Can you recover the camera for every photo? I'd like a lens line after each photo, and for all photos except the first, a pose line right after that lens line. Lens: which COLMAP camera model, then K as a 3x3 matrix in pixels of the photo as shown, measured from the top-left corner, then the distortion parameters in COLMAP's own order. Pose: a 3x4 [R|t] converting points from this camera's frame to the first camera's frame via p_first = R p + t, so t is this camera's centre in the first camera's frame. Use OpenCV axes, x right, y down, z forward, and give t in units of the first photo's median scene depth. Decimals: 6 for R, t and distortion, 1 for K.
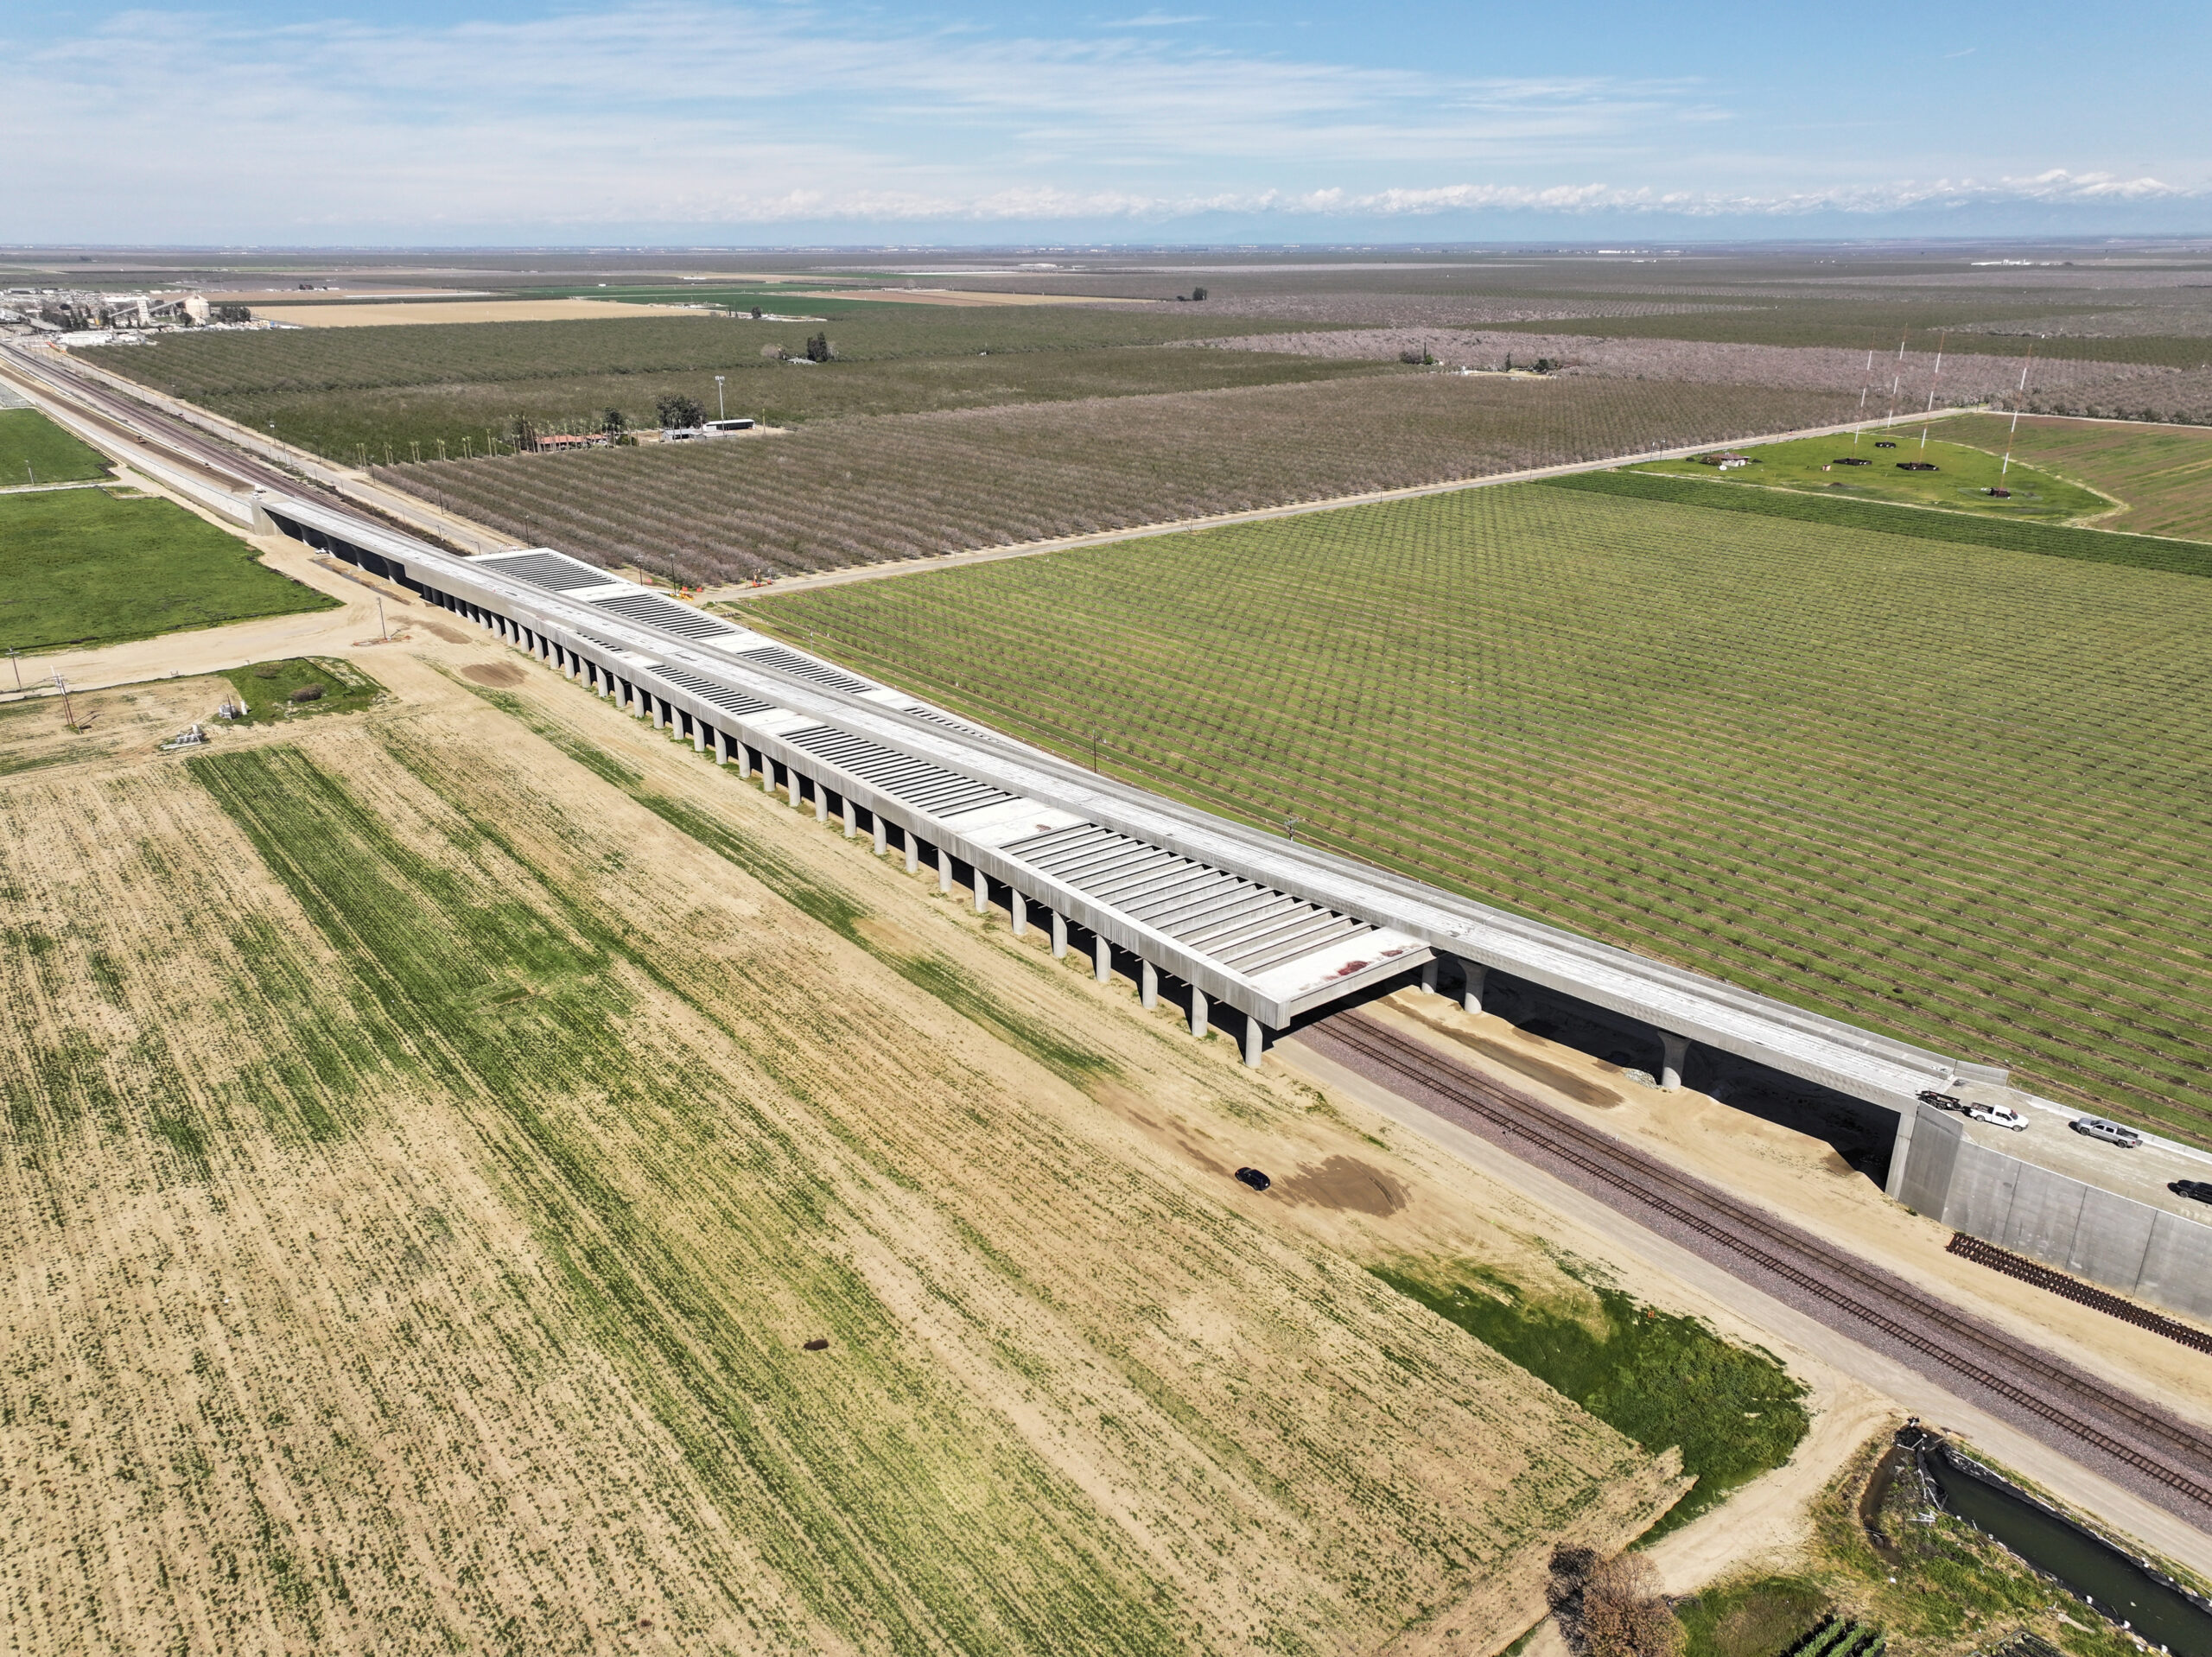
lens RADIAL K [[1554.6, 0, 1103.4], [0, 1554.6, 824.6], [0, 0, 1]] dist [-0.007212, 0.023467]
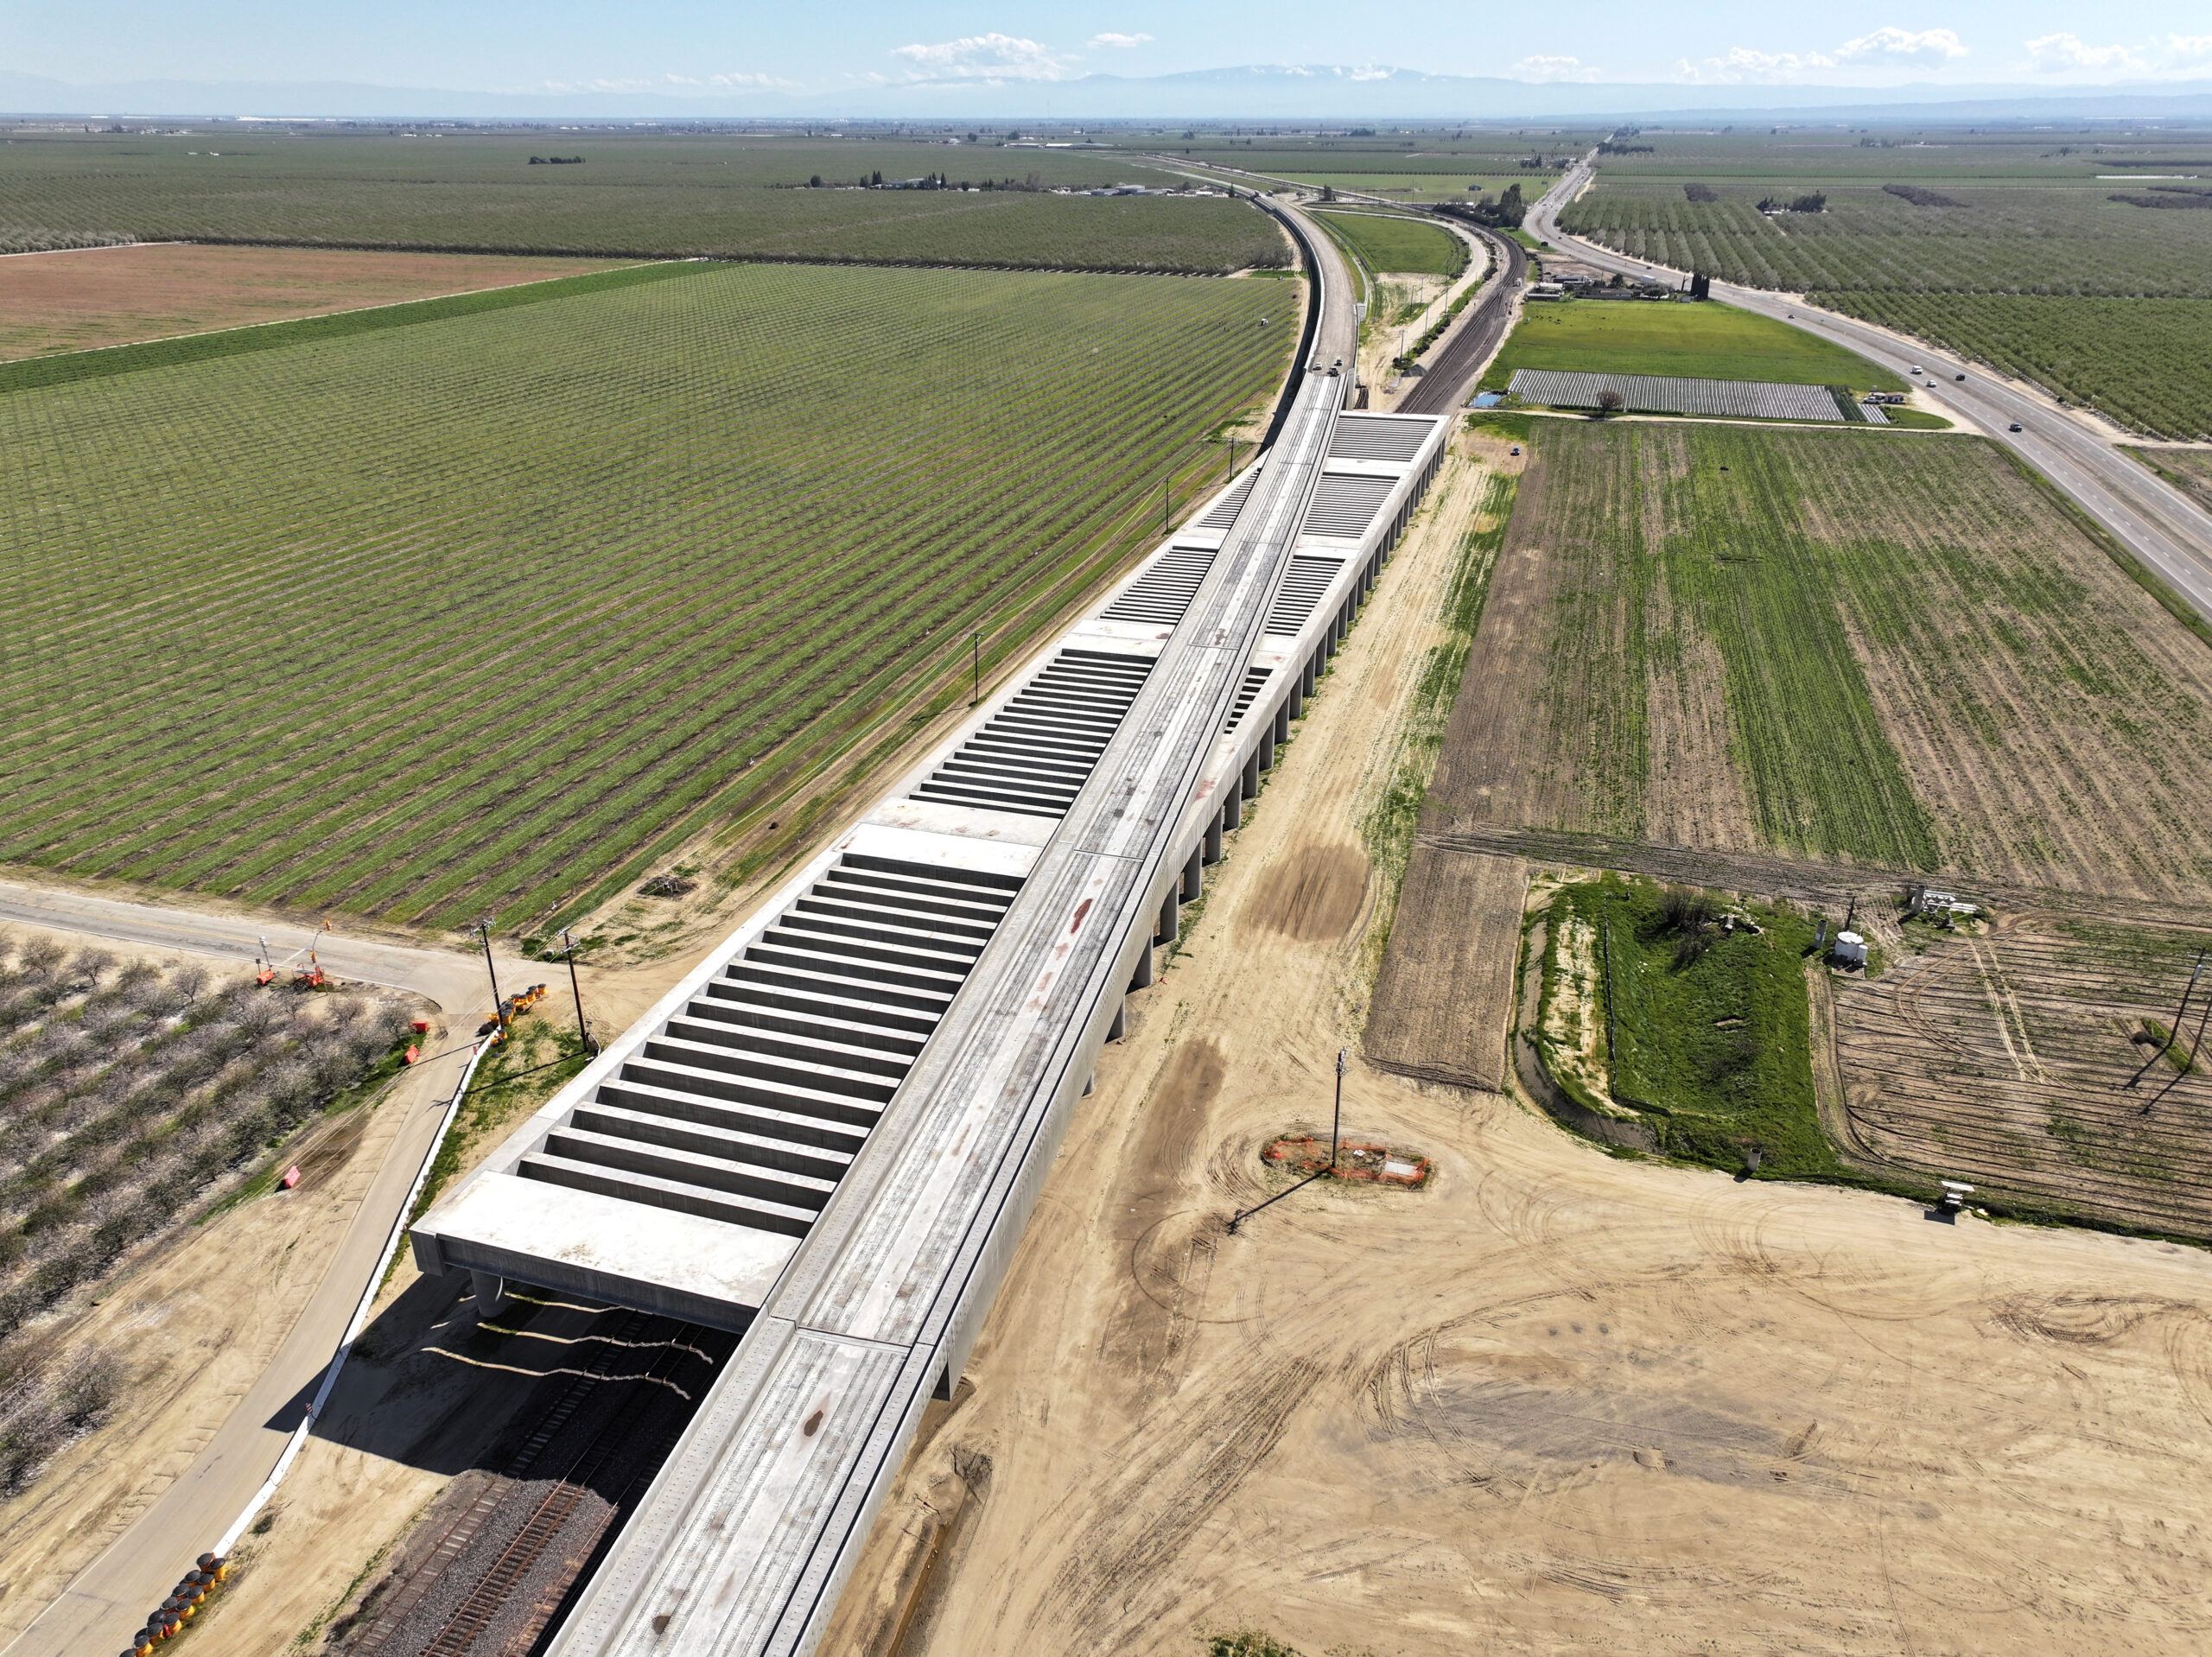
lens RADIAL K [[1554.6, 0, 1103.4], [0, 1554.6, 824.6], [0, 0, 1]] dist [-0.007212, 0.023467]
pose [[-0.562237, -0.346808, 0.750742, -1.044987], [0.291781, 0.766241, 0.572485, -0.600779], [-0.773792, 0.540925, -0.329616, 1.761072]]
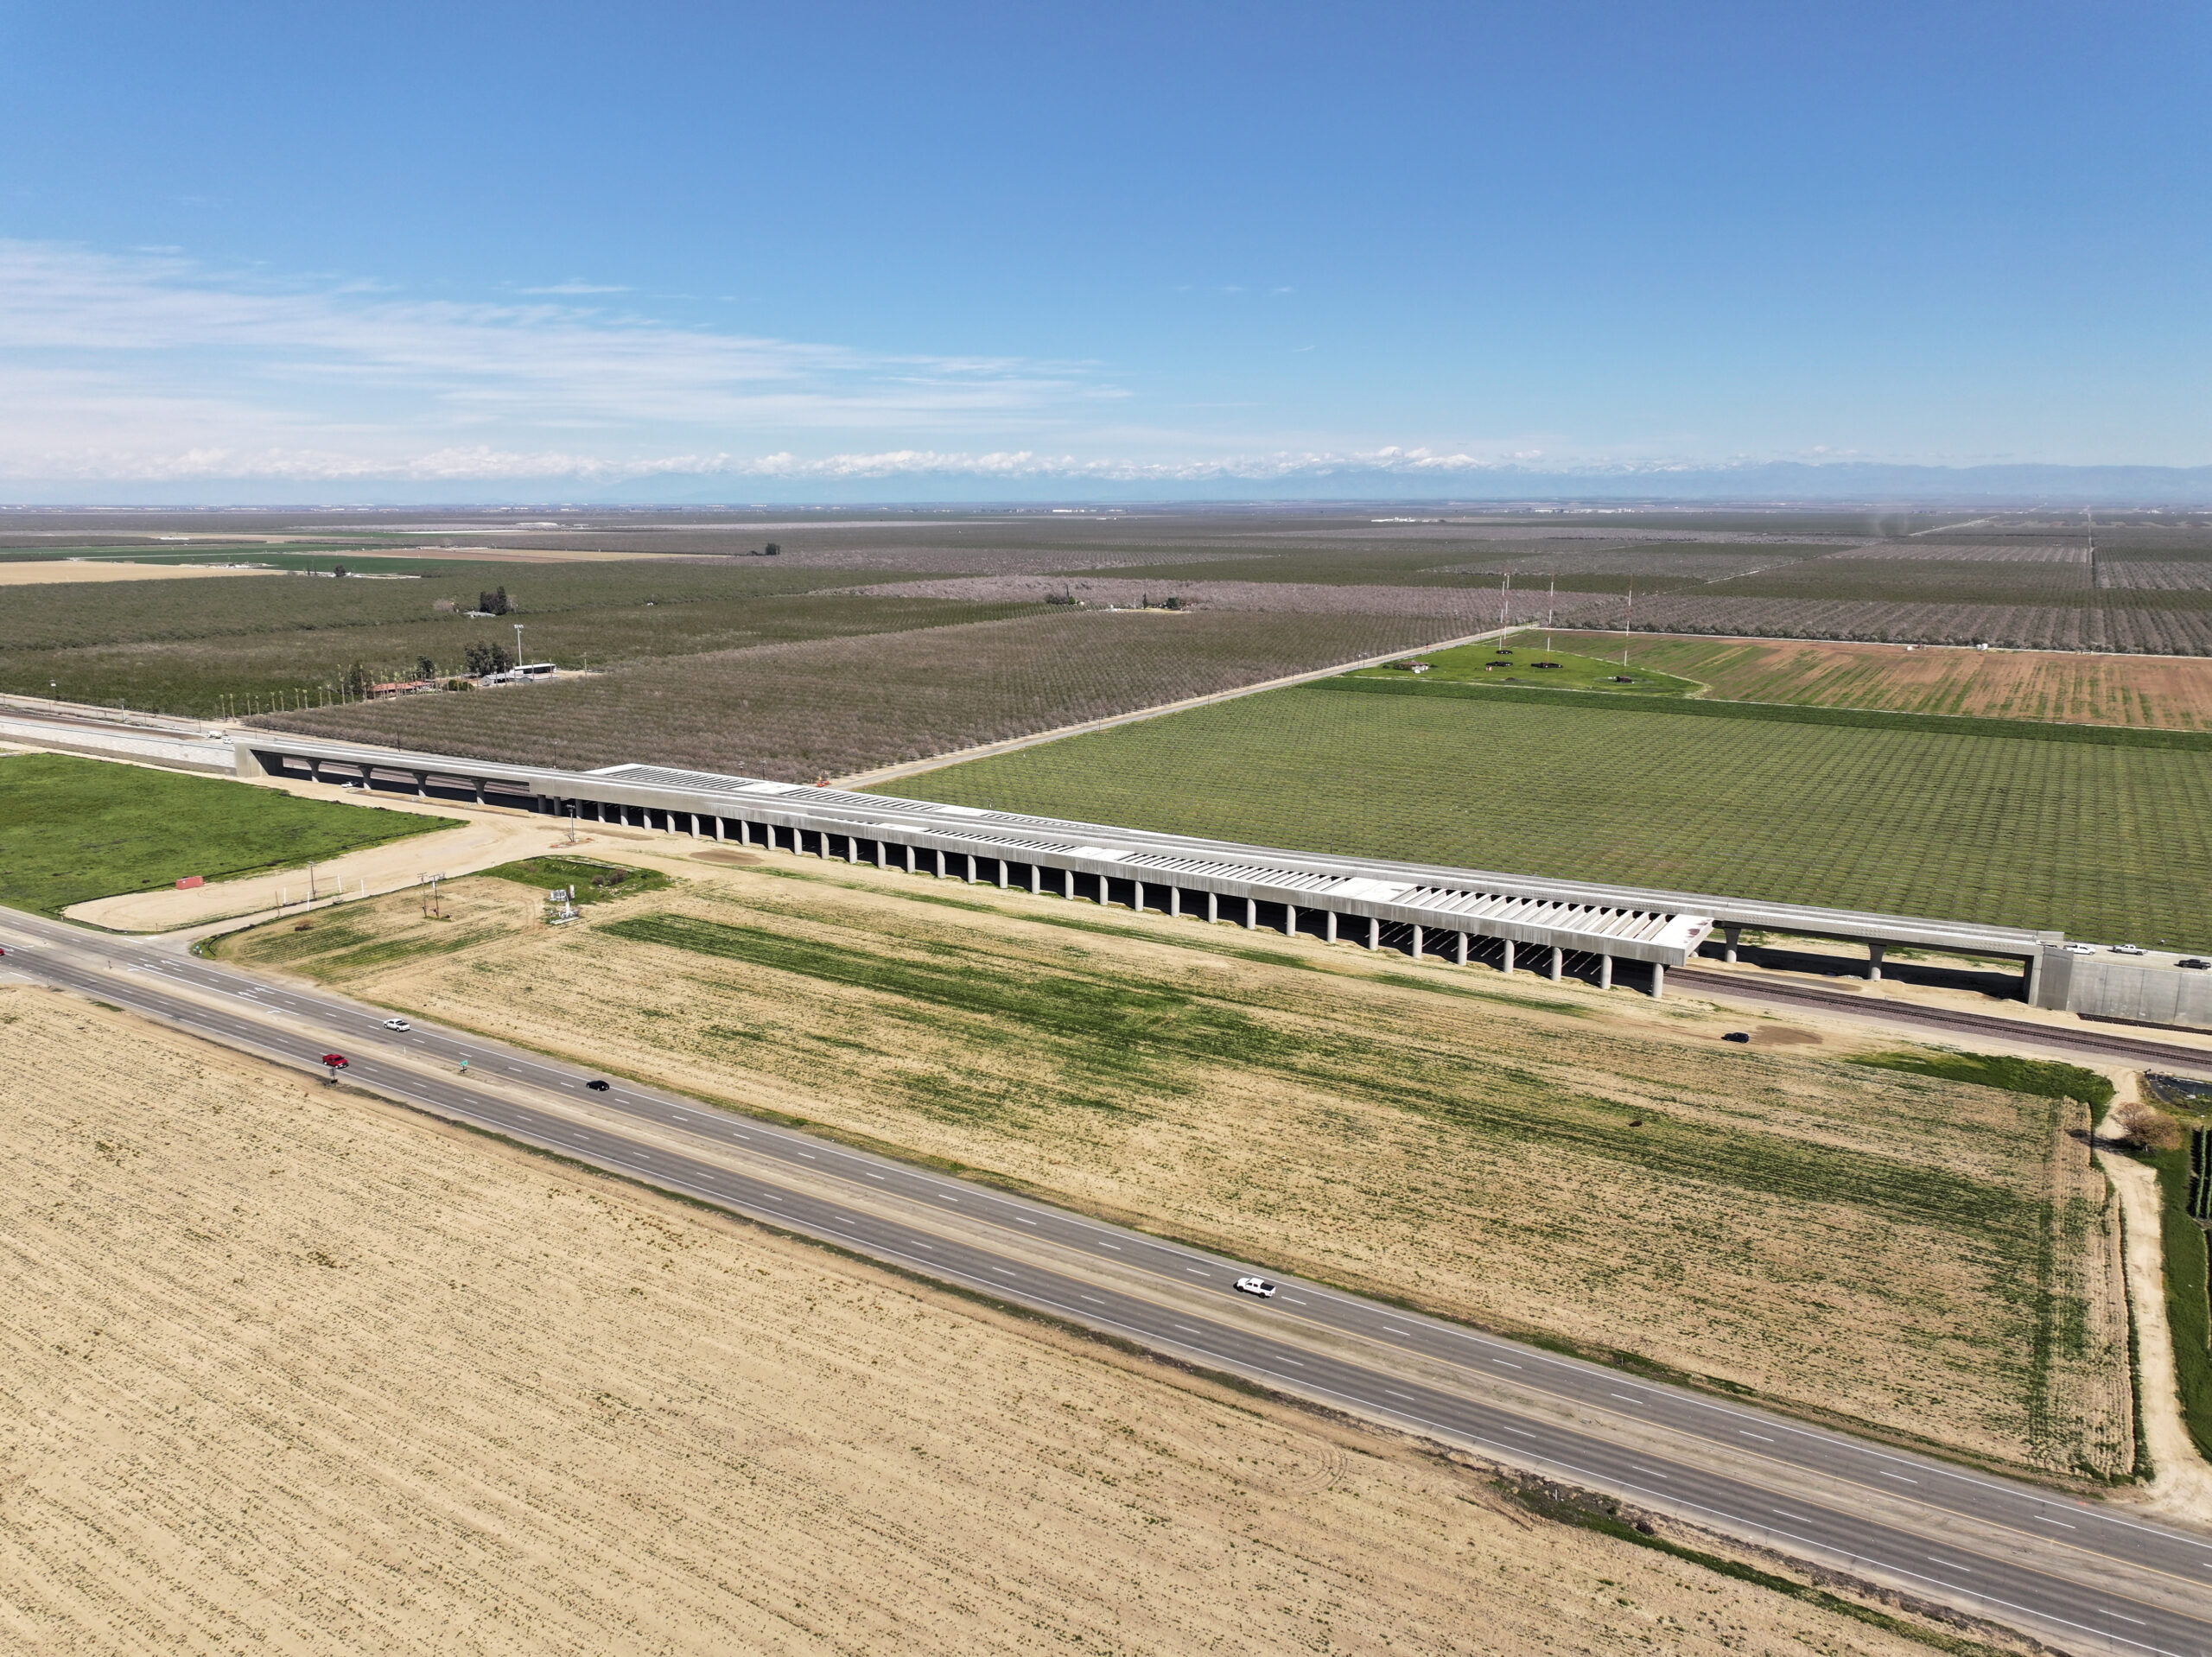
lens RADIAL K [[1578.0, 0, 1108.4], [0, 1578.0, 681.5], [0, 0, 1]] dist [0.005820, 0.006694]
pose [[0.943412, -0.036977, 0.329555, -0.744896], [0.115926, 0.967839, -0.223268, 0.107783], [-0.310700, 0.248838, 0.917358, -0.307050]]
